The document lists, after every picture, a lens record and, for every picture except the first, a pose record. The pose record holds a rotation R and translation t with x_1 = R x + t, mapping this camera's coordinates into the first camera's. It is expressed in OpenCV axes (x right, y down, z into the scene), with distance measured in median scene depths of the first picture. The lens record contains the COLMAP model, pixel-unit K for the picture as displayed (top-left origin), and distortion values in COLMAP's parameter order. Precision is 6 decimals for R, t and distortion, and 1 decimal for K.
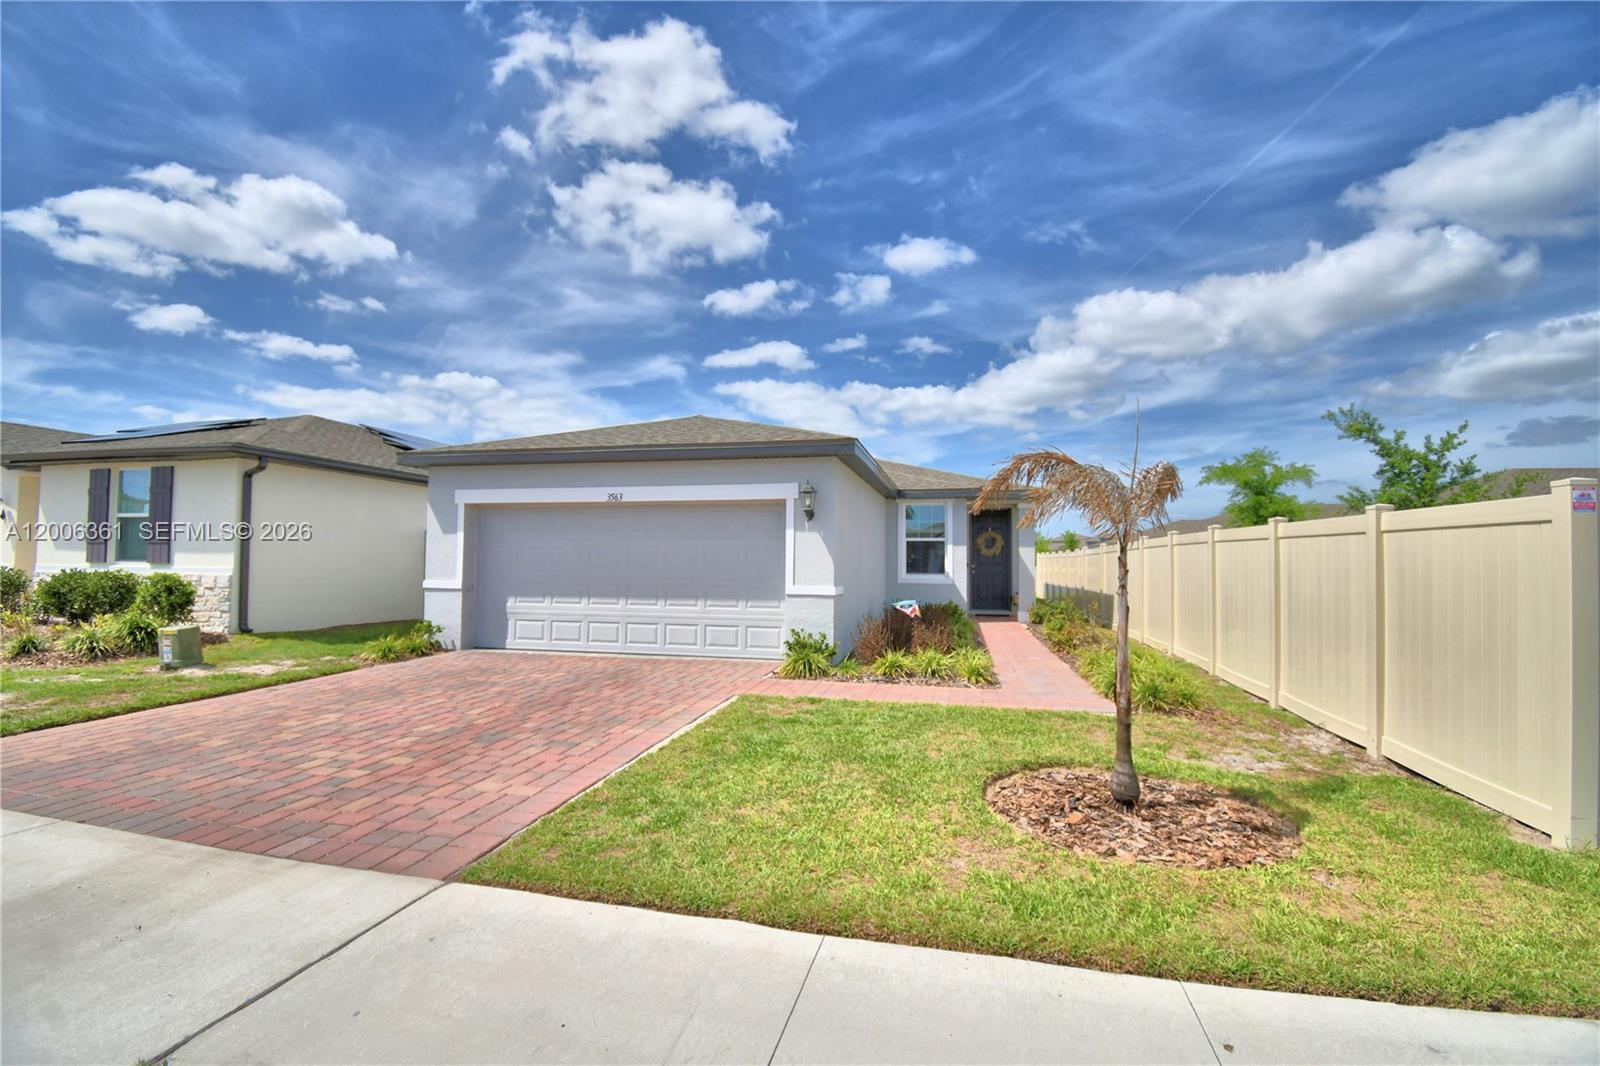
lens RADIAL K [[700.9, 0, 802.6], [0, 700.9, 568.5], [0, 0, 1]] dist [0.027978, -0.024382]
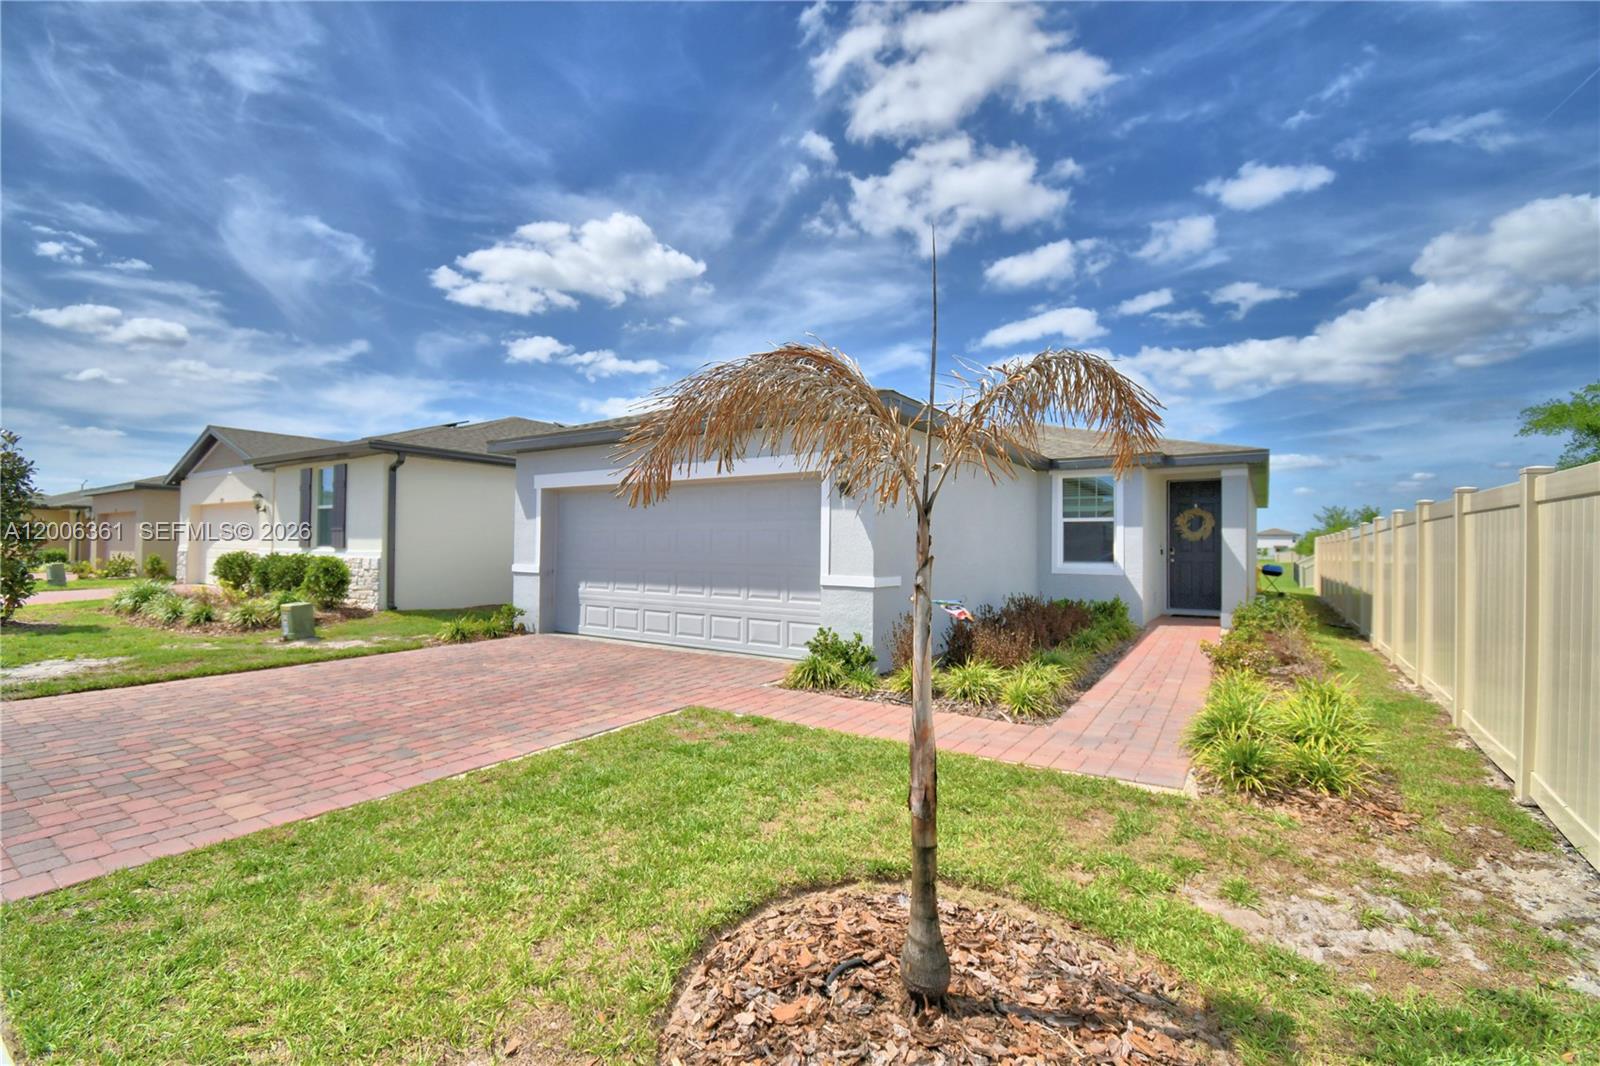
lens RADIAL K [[705.1, 0, 800.4], [0, 705.1, 535.2], [0, 0, 1]] dist [0.021187, -0.024716]
pose [[0.936372, -0.005184, -0.350972, 0.219256], [-0.005157, 0.999580, -0.028523, 0.001572], [0.350972, 0.028518, 0.935951, 0.180418]]
